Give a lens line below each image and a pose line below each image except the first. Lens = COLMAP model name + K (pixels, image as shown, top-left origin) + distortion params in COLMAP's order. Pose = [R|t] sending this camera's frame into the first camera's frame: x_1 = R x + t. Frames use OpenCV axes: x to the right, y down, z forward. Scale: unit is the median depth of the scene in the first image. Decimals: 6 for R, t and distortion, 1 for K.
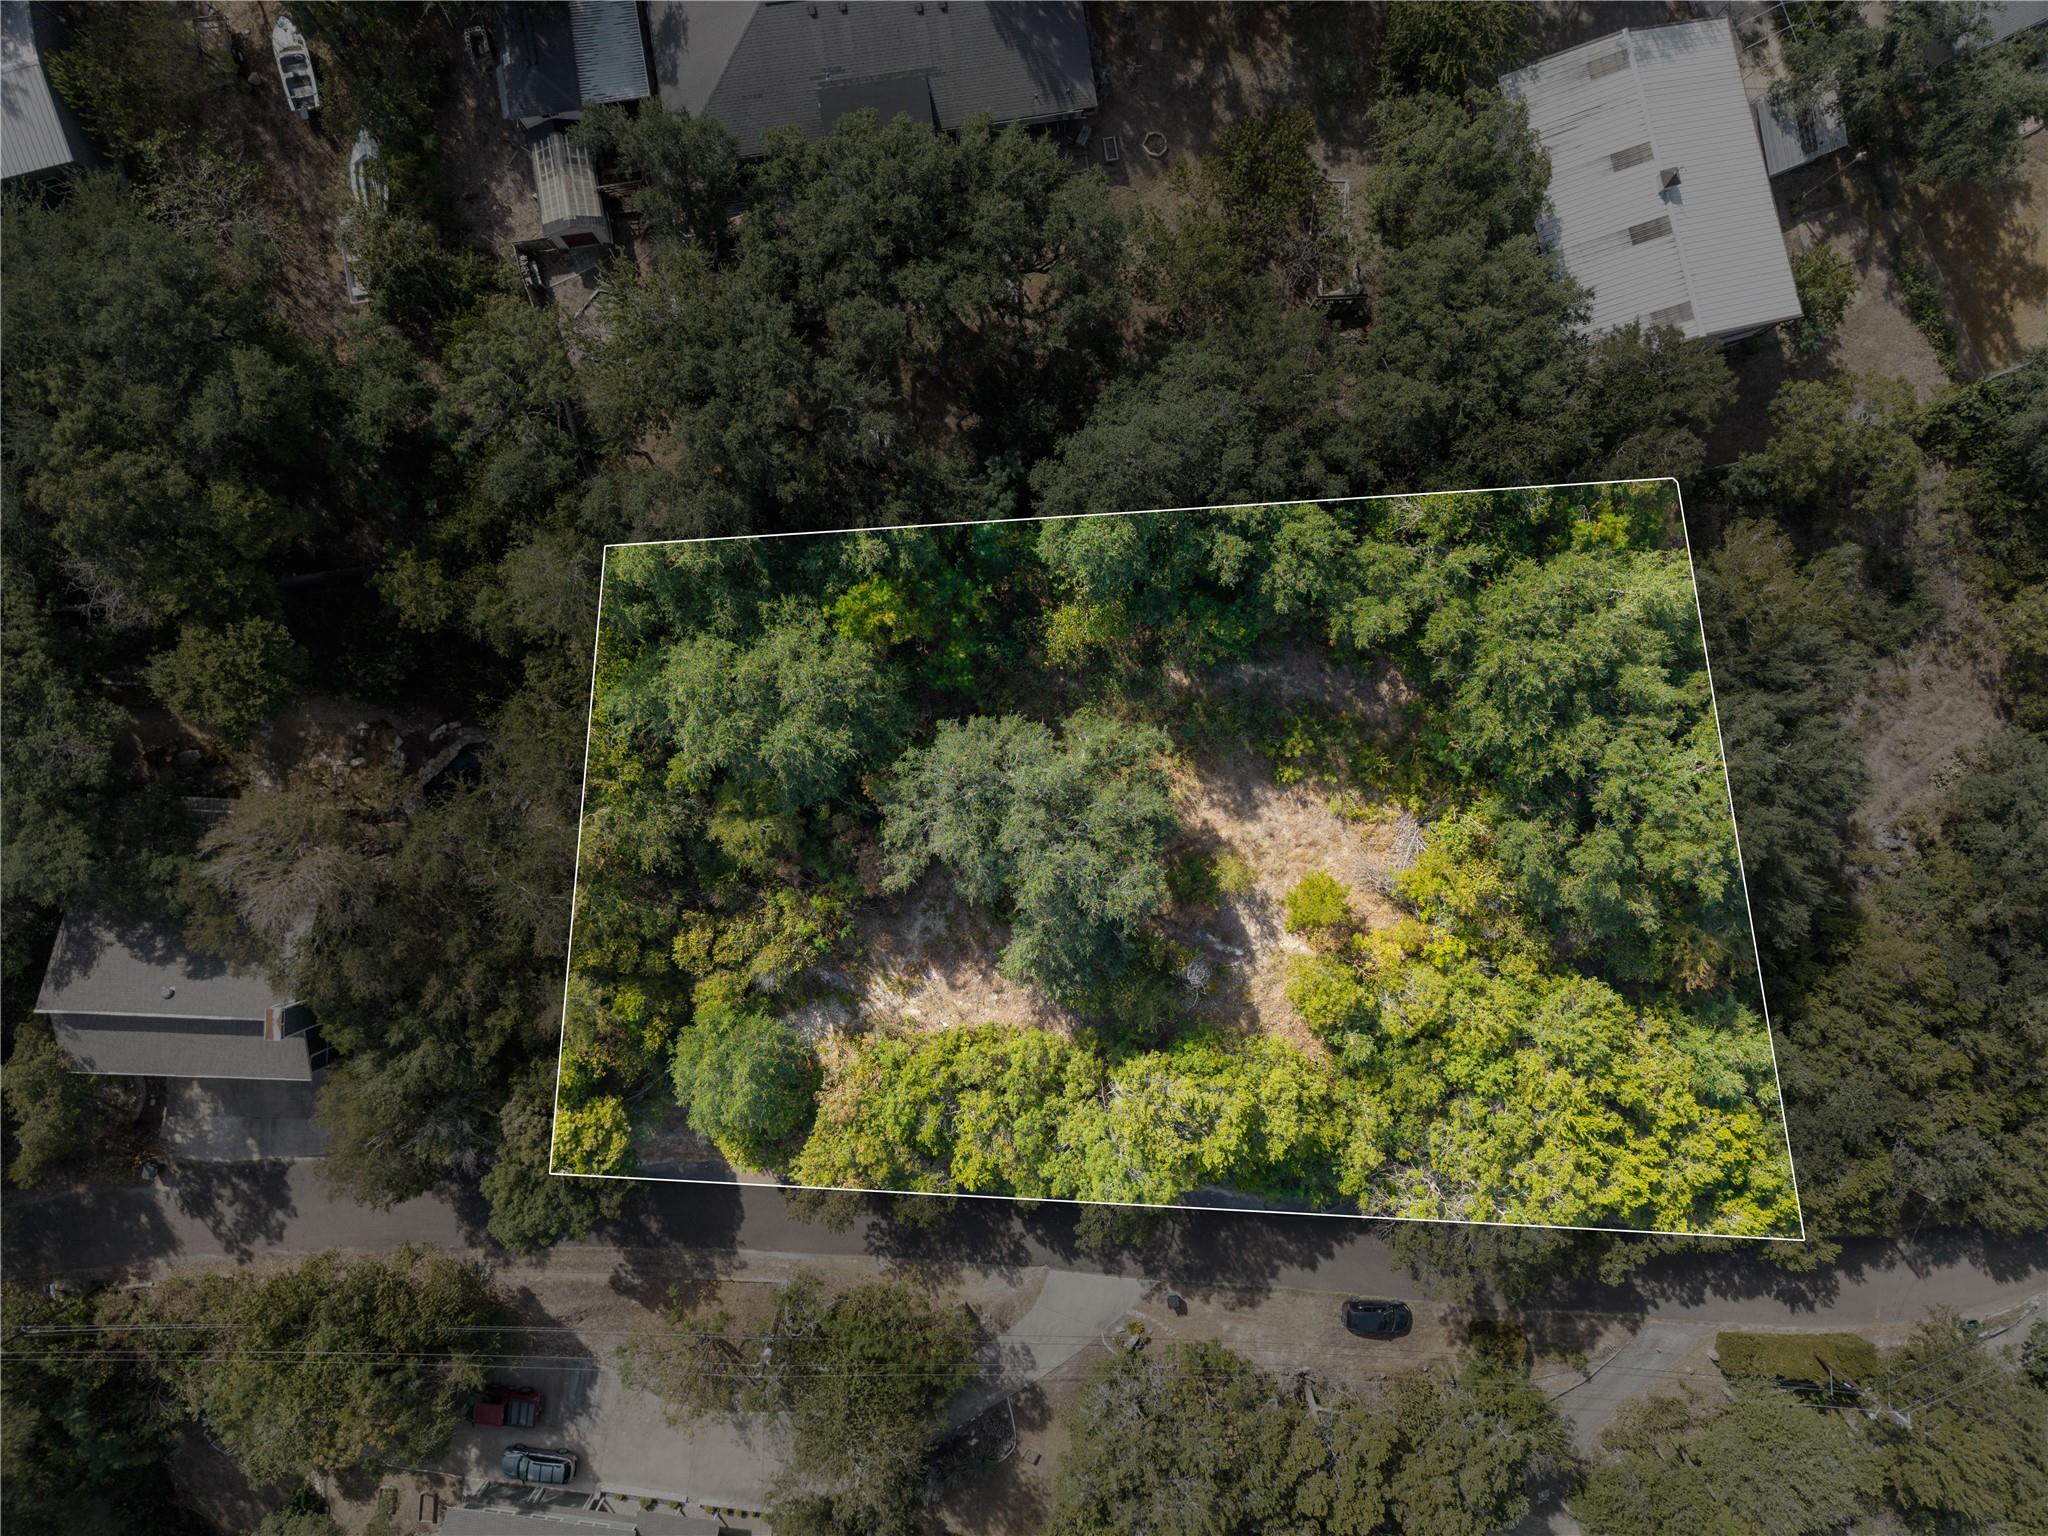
lens RADIAL K [[1367.8, 0, 1024.0], [0, 1367.8, 768.0], [0, 0, 1]] dist [0.048108, -0.028463]
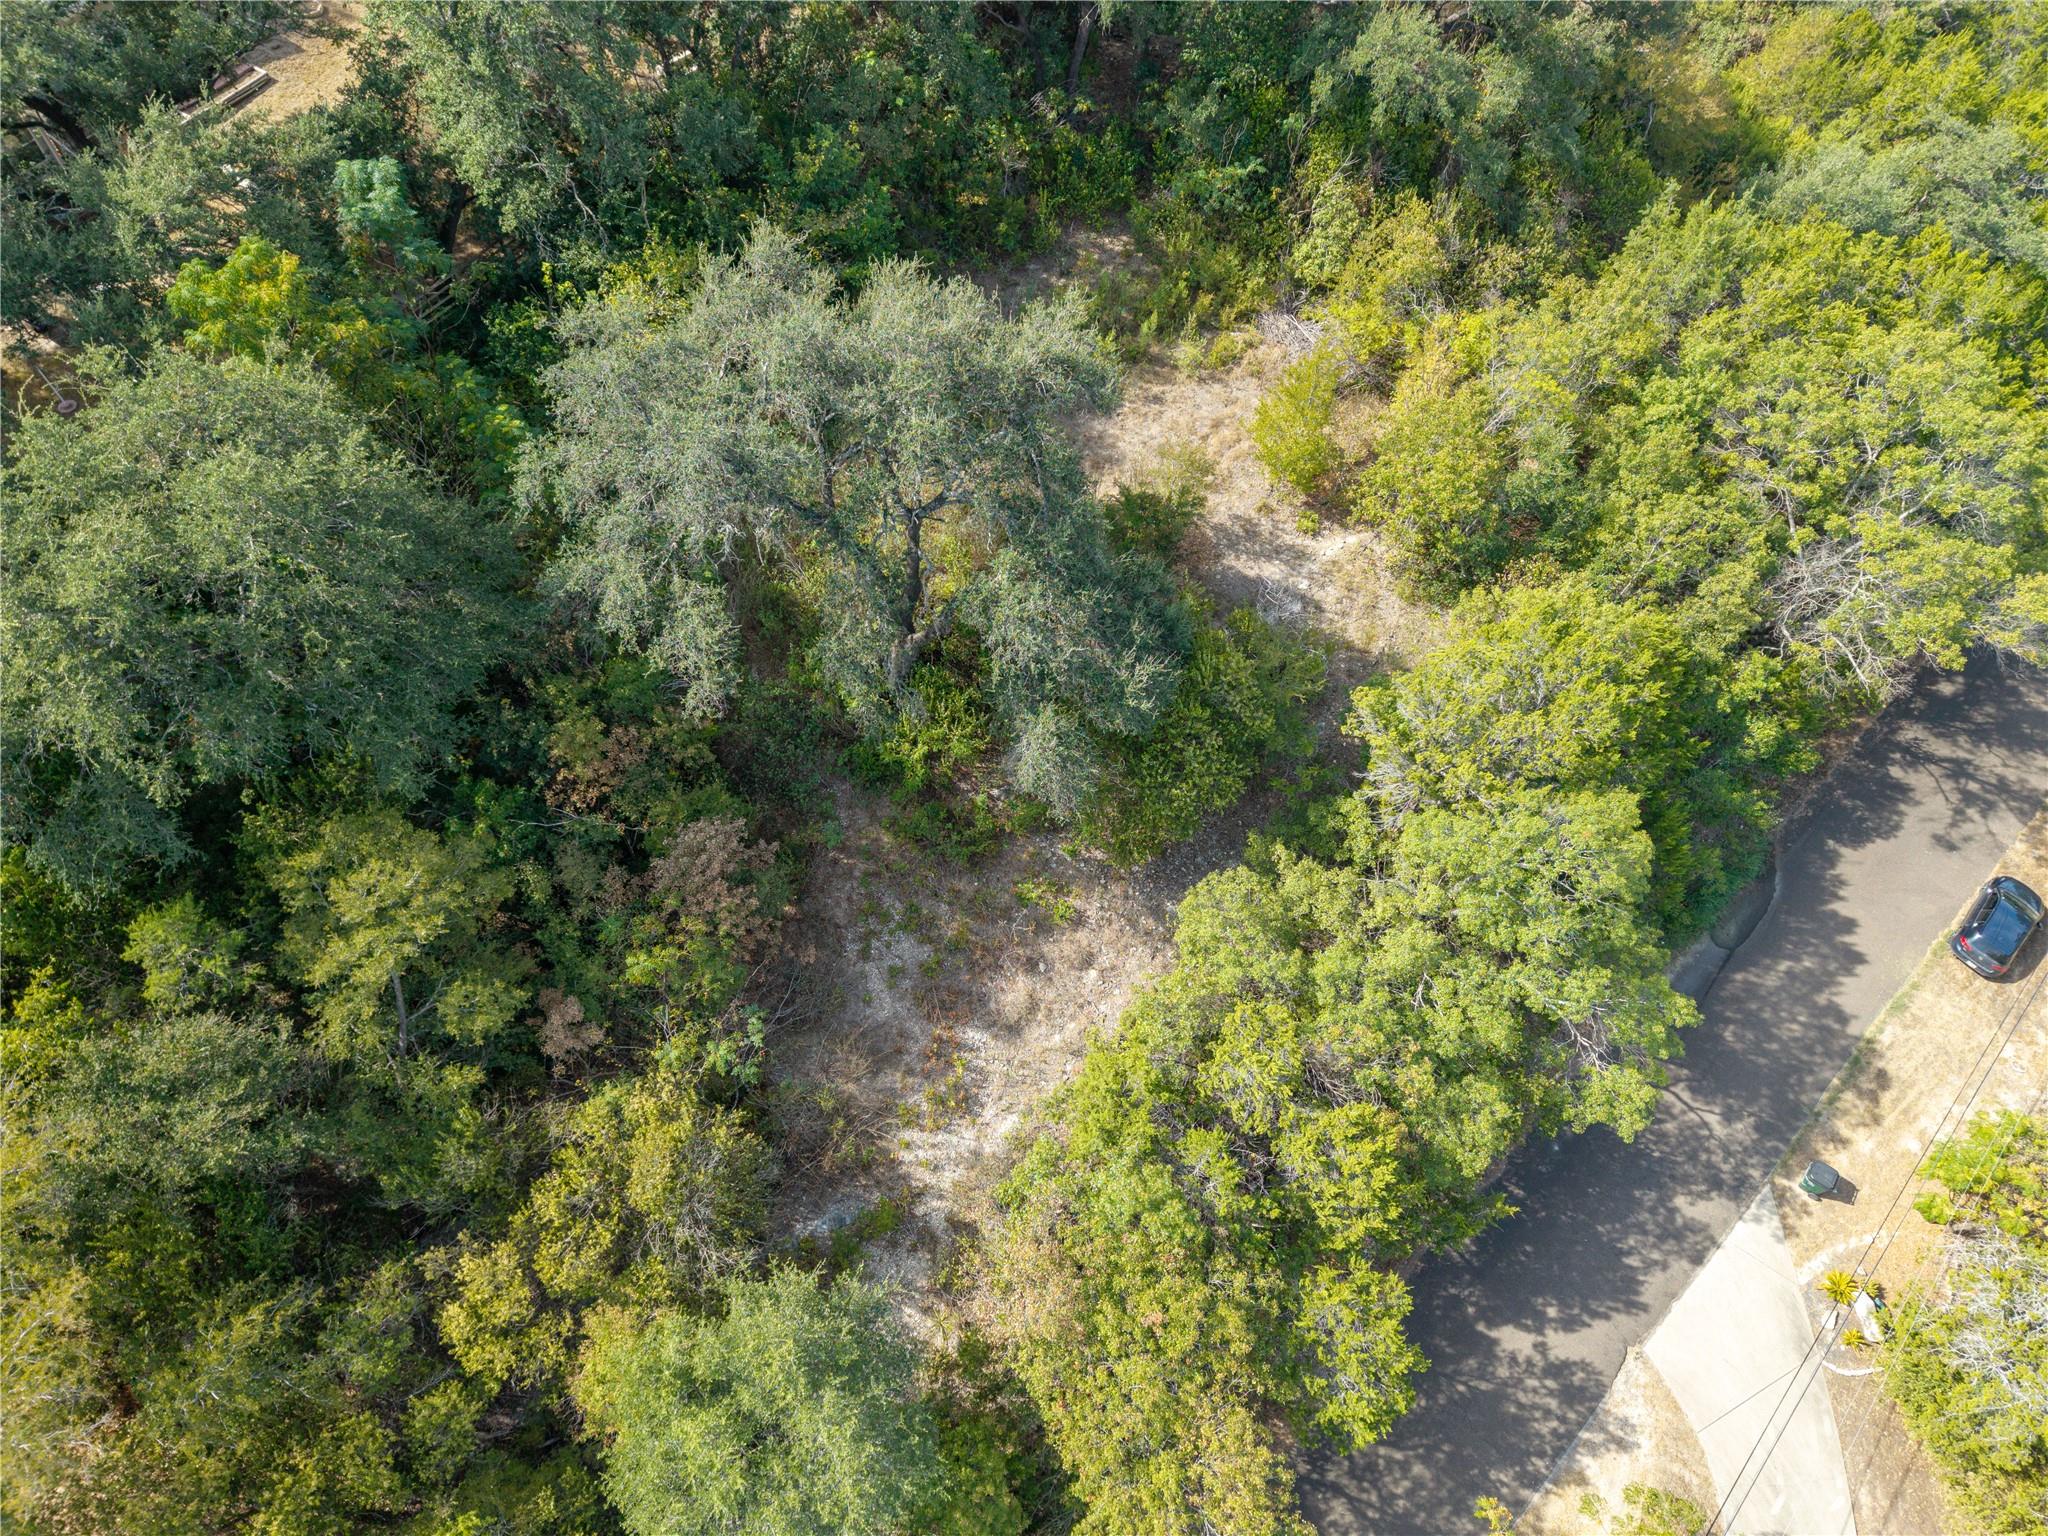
lens RADIAL K [[1367.8, 0, 1024.0], [0, 1367.8, 768.0], [0, 0, 1]] dist [0.048108, -0.028463]
pose [[0.650923, -0.634635, 0.416577, -0.209238], [0.759077, 0.551367, -0.346116, 0.298875], [-0.010030, 0.541509, 0.840635, 0.579105]]
